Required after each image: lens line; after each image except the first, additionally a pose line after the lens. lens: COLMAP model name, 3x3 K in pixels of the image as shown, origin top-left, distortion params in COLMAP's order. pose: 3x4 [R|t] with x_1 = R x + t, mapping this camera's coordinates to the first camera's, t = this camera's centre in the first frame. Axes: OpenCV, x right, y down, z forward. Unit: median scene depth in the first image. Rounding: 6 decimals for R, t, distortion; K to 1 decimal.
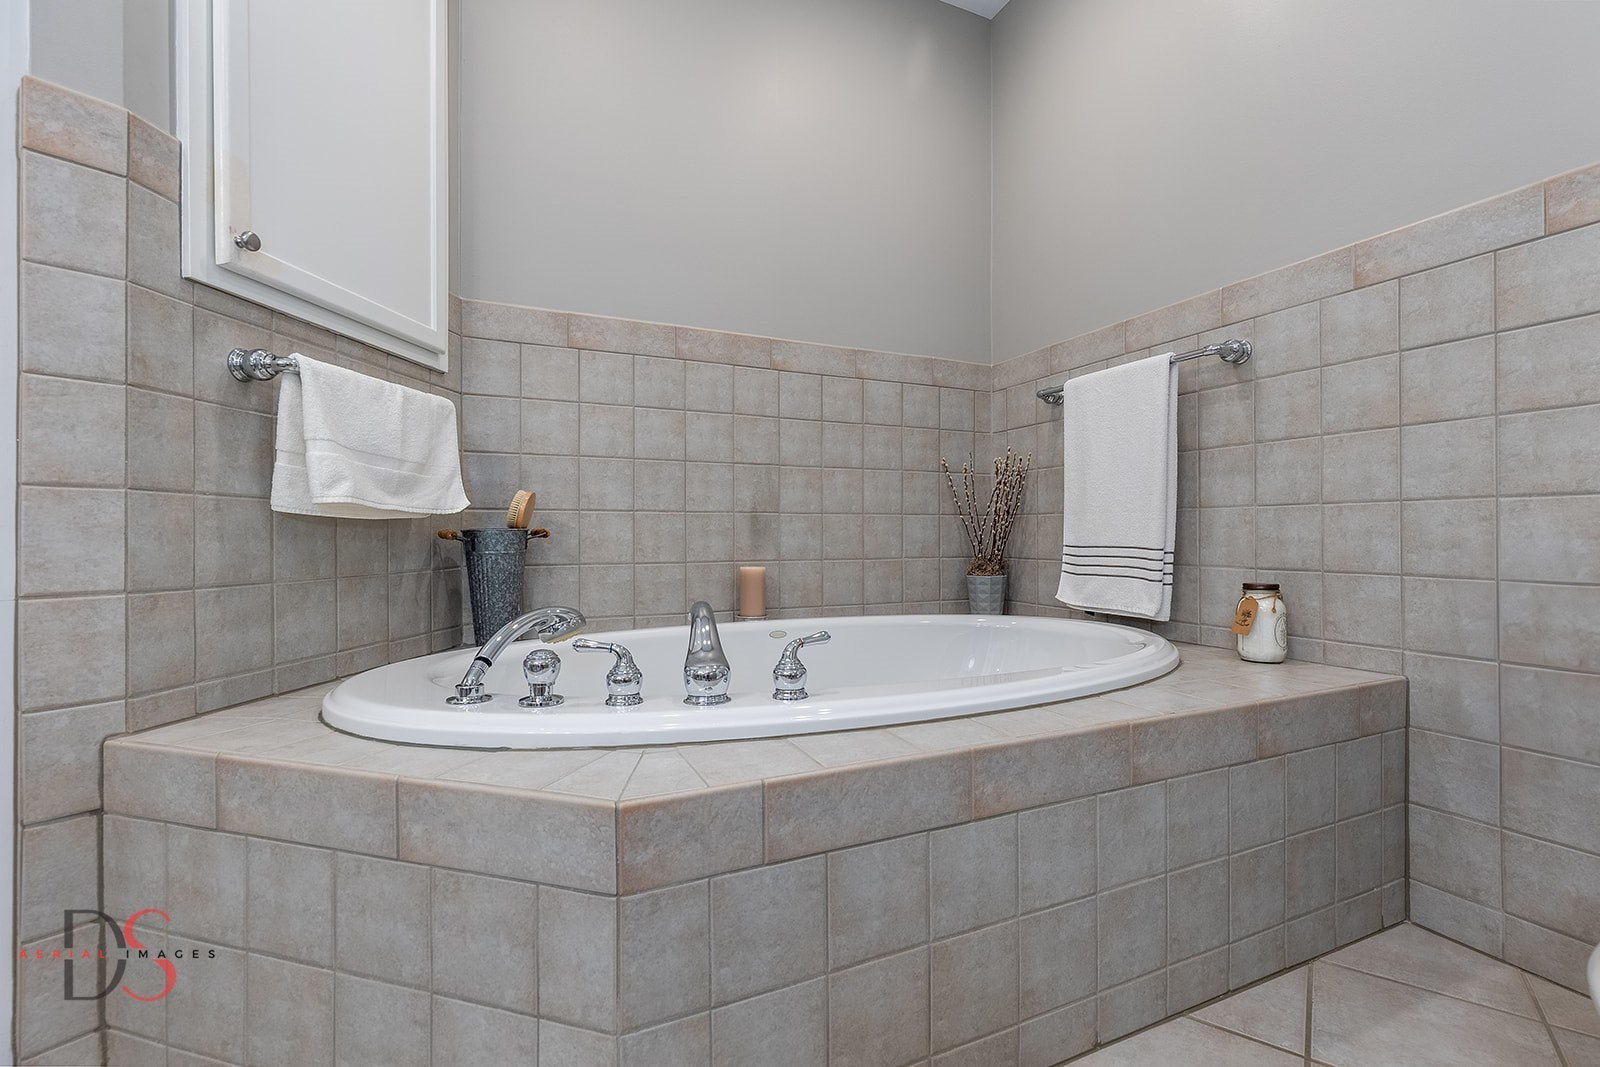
lens RADIAL K [[720.2, 0, 800.1], [0, 720.2, 544.3], [0, 0, 1]] dist [0.010585, -0.001855]
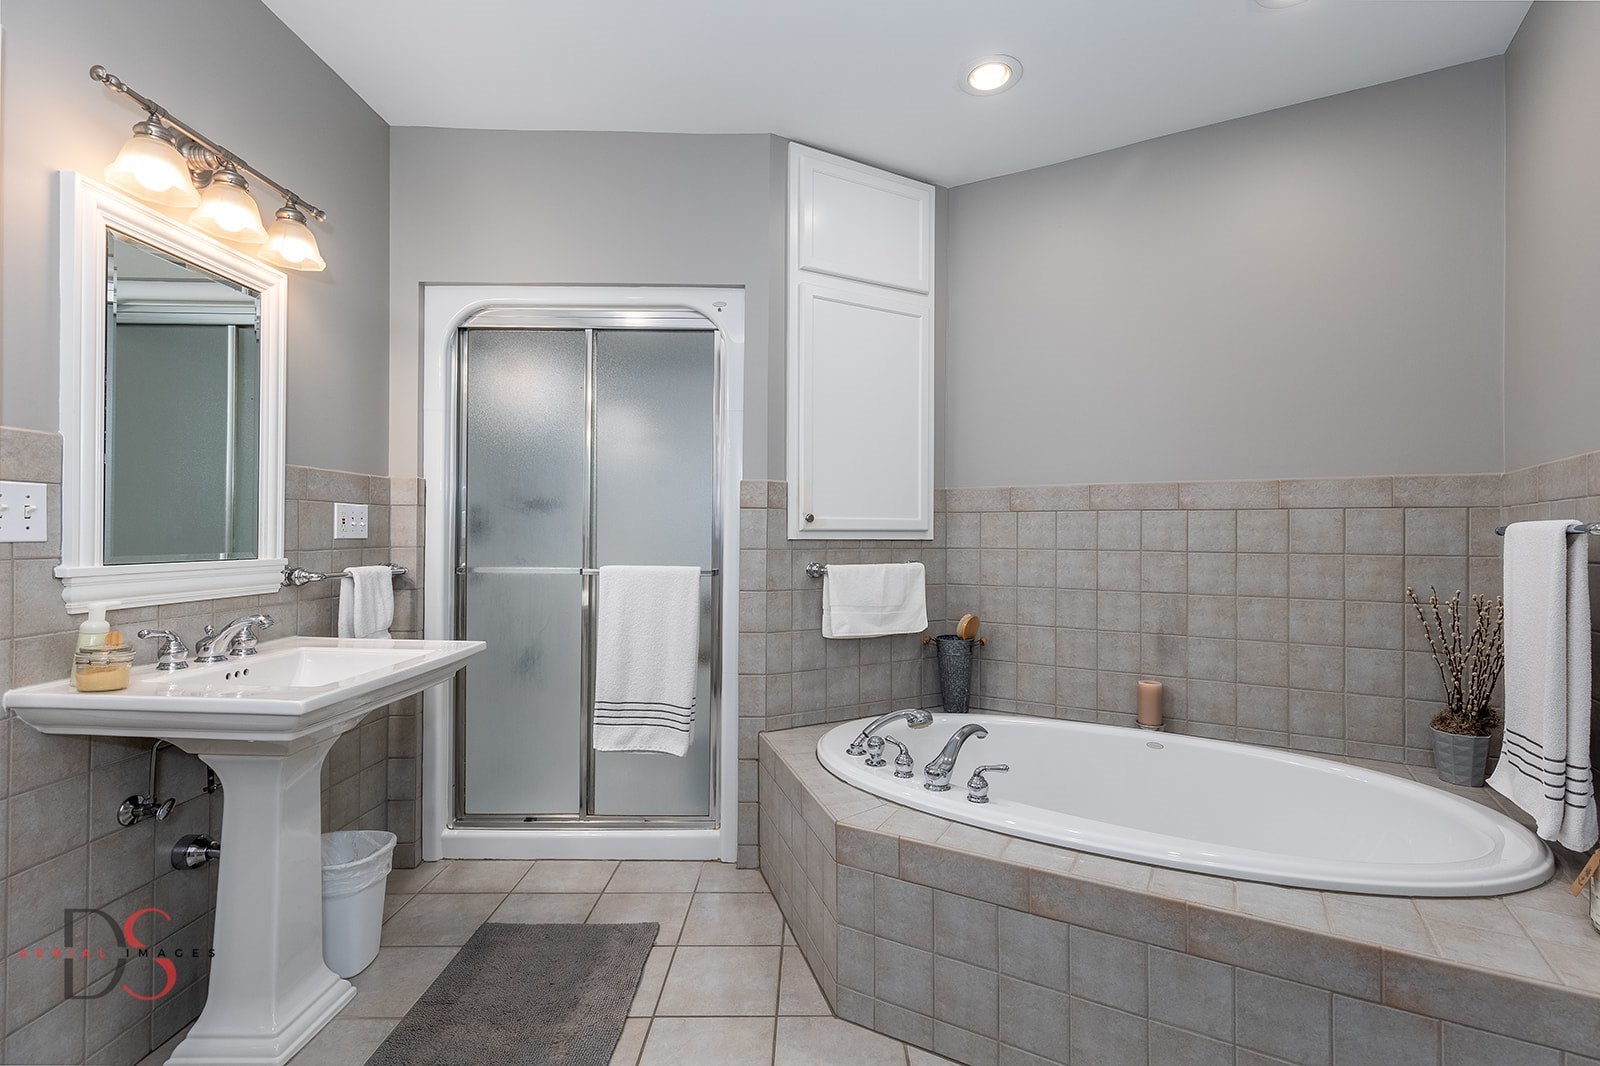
lens RADIAL K [[720.2, 0, 805.5], [0, 720.2, 536.2], [0, 0, 1]] dist [0.010585, -0.001855]
pose [[0.560852, 0.004388, -0.827904, 0.662025], [-0.004730, 0.999987, 0.002095, -0.230368], [0.827902, 0.002741, 0.560865, -0.153539]]
